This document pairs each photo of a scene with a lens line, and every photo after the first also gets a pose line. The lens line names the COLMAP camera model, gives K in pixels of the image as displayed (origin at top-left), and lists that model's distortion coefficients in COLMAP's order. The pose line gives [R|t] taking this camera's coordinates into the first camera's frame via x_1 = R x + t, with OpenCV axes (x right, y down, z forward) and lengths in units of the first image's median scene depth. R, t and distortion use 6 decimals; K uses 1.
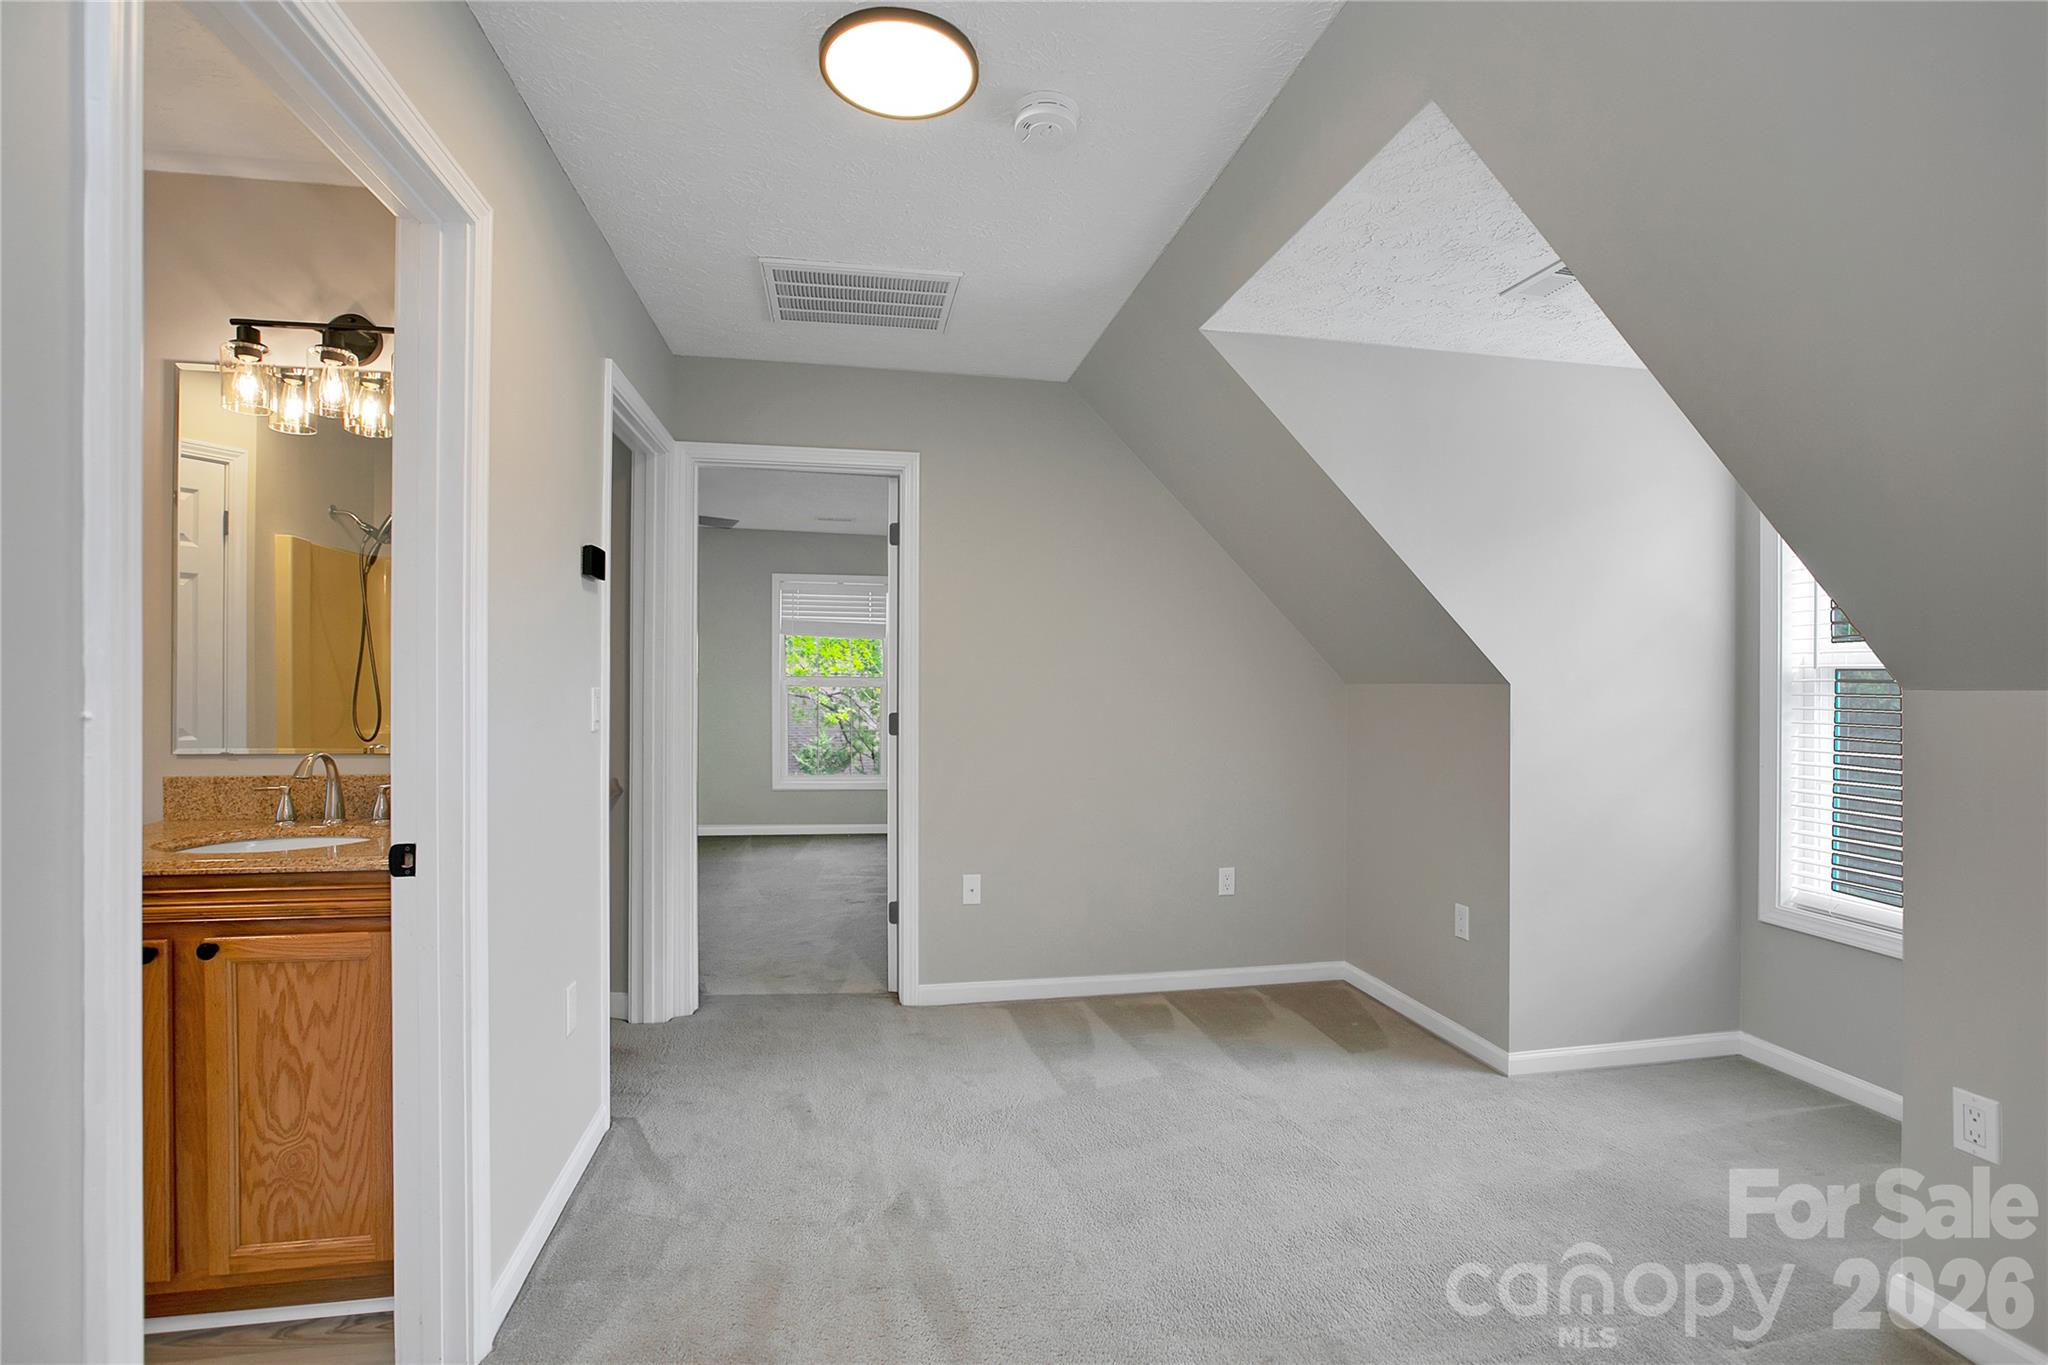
lens RADIAL K [[1031.0, 0, 1025.9], [0, 1031.0, 694.0], [0, 0, 1]] dist [-0.055461, 0.030581]
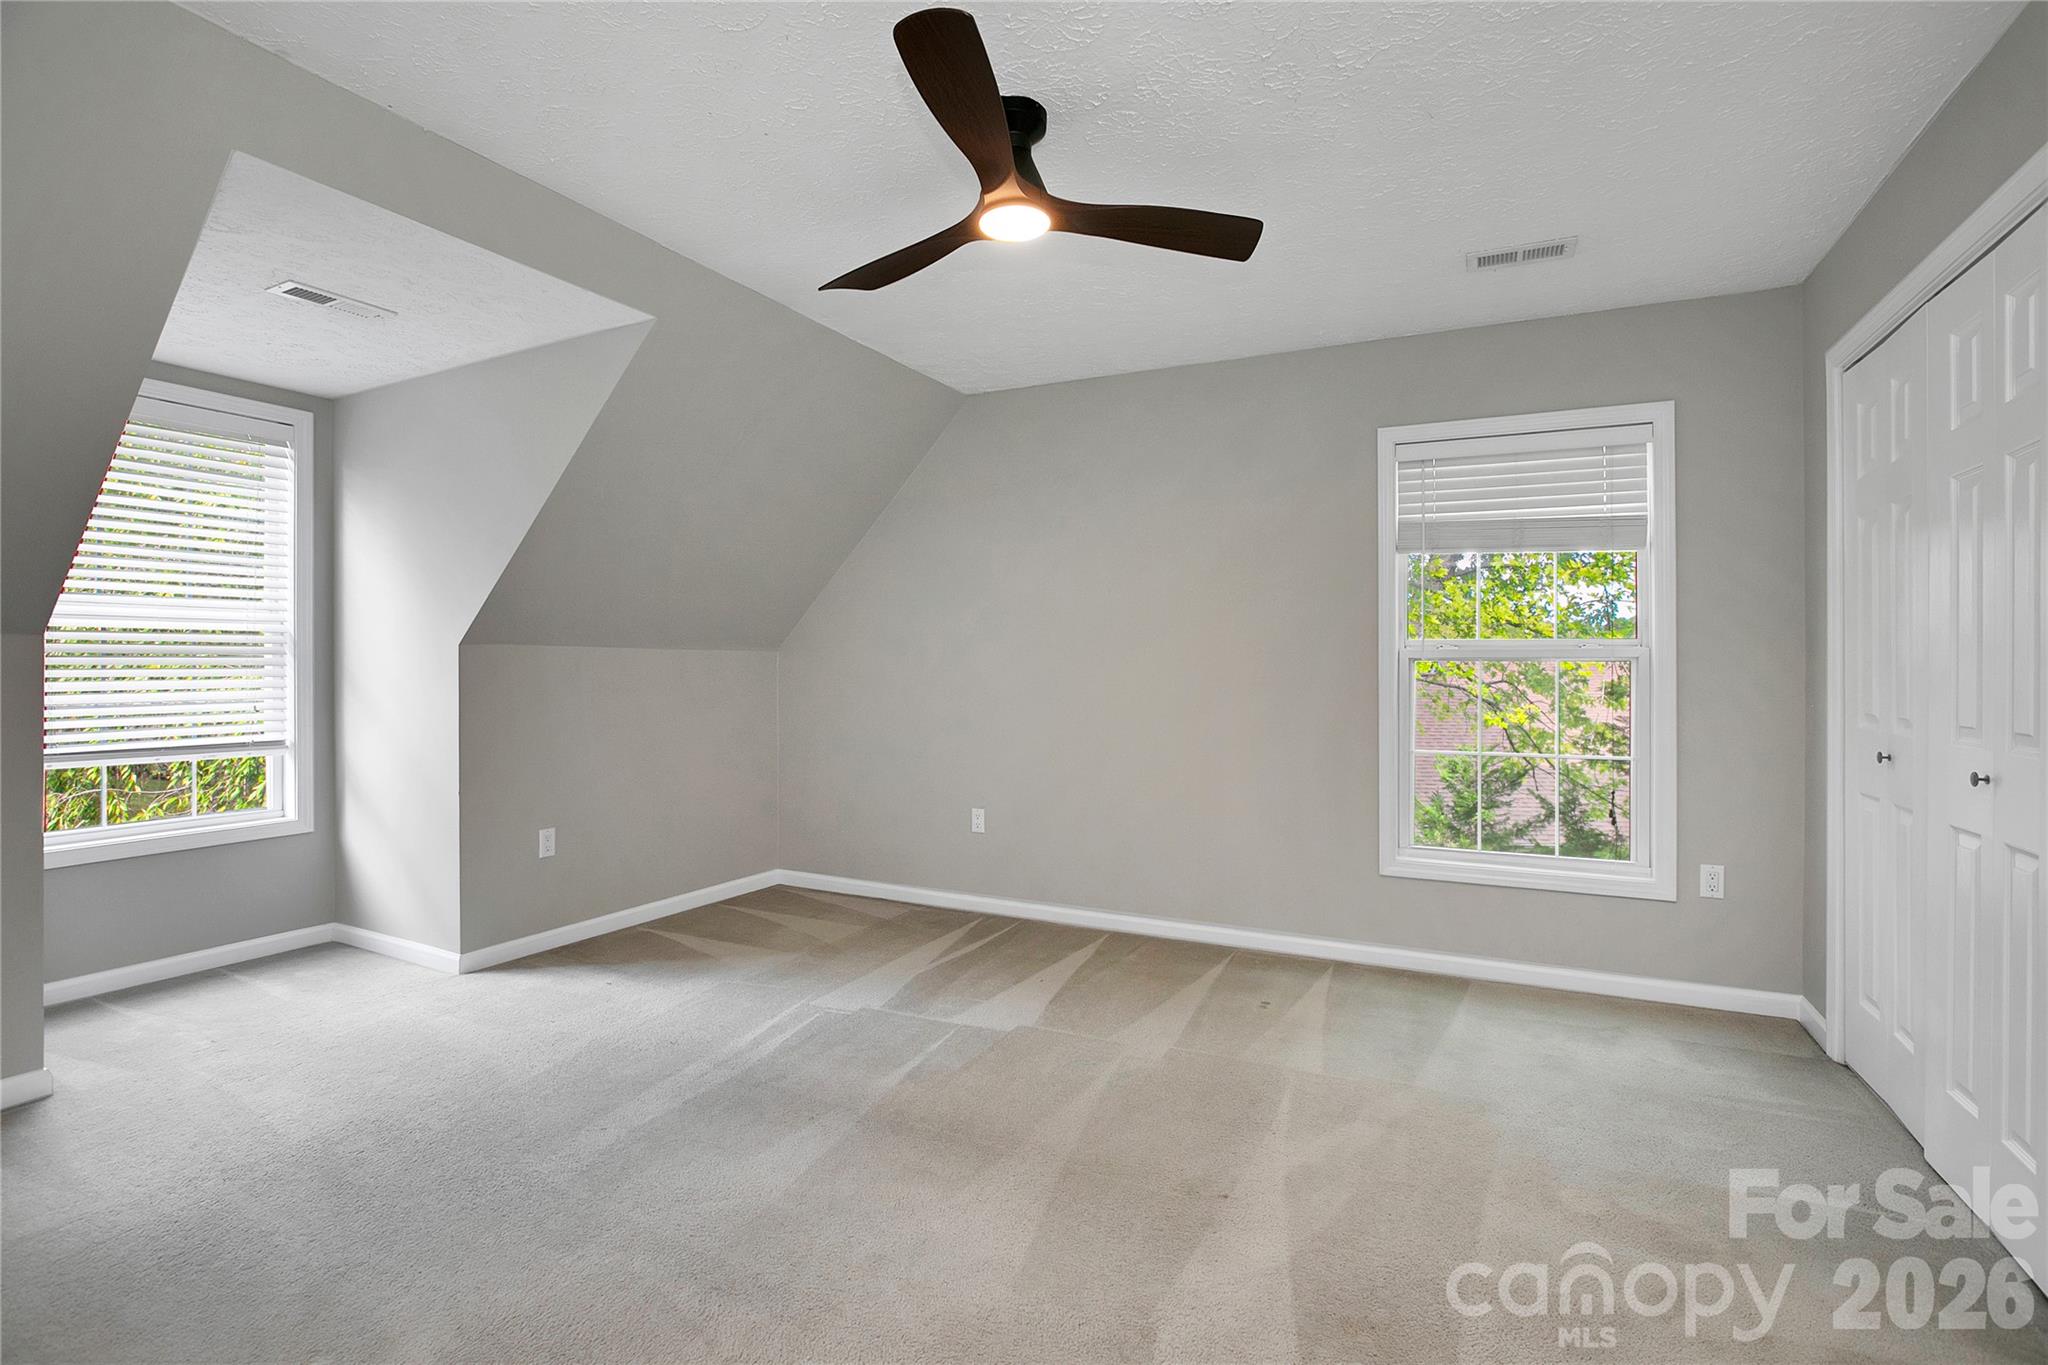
lens RADIAL K [[1031.0, 0, 1025.9], [0, 1031.0, 694.0], [0, 0, 1]] dist [-0.055461, 0.030581]
pose [[0.821765, 0.001461, -0.569825, -0.107482], [0.003344, 0.999967, 0.007387, 0.003167], [0.569817, -0.007976, 0.821733, 0.504195]]
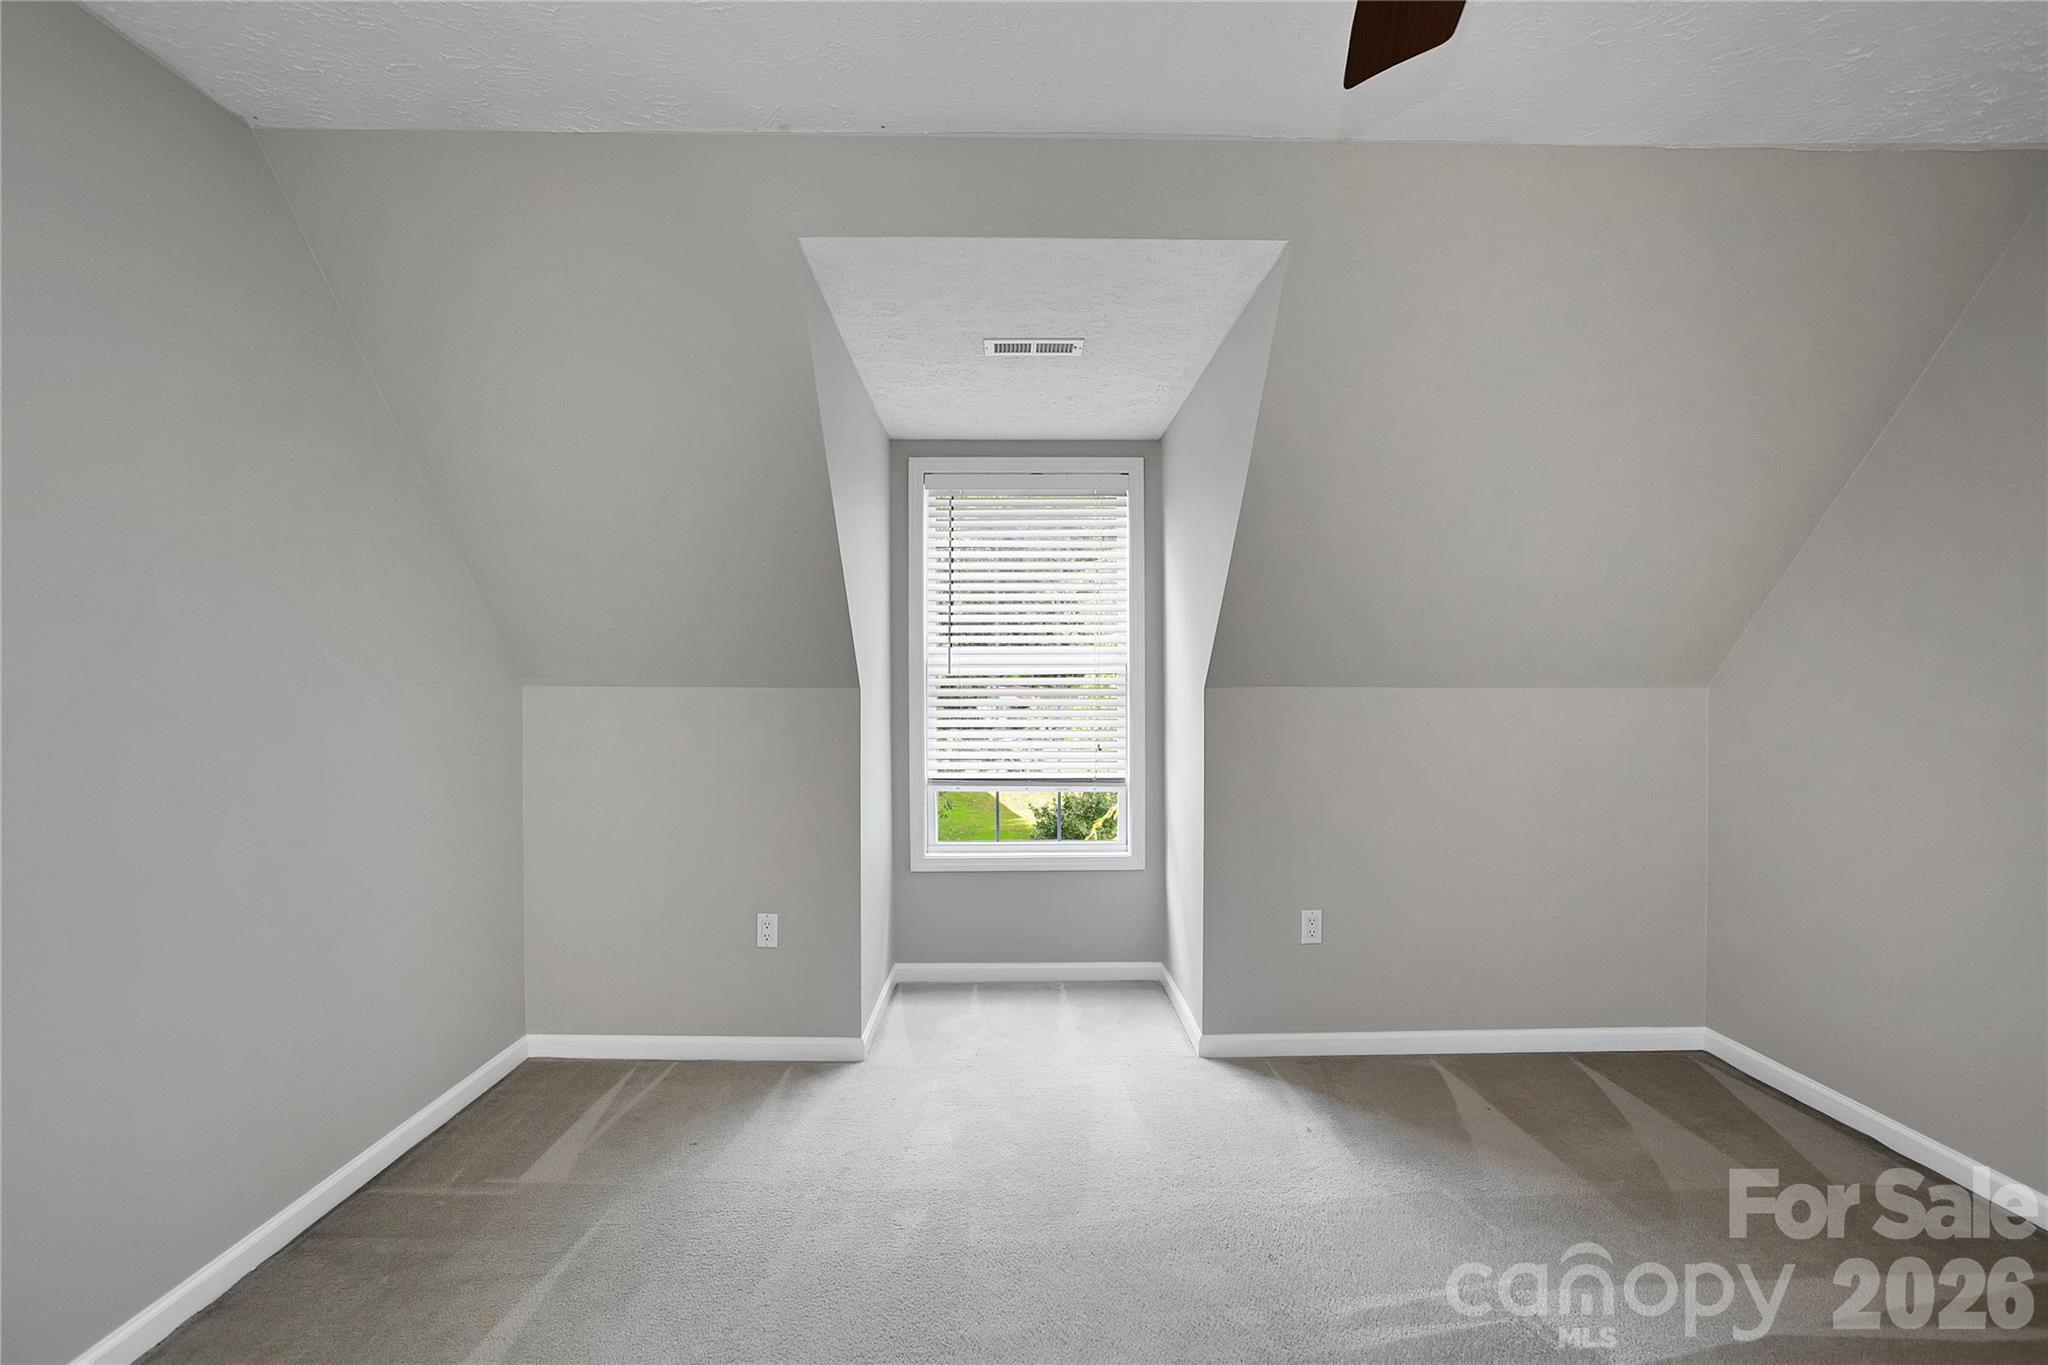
lens RADIAL K [[1031.0, 0, 1025.9], [0, 1031.0, 694.0], [0, 0, 1]] dist [-0.055461, 0.030581]
pose [[-0.146615, -0.005362, -0.989179, -0.185712], [-0.007783, 0.999961, -0.004266, -0.018351], [0.989163, 0.007073, -0.146651, 0.828902]]
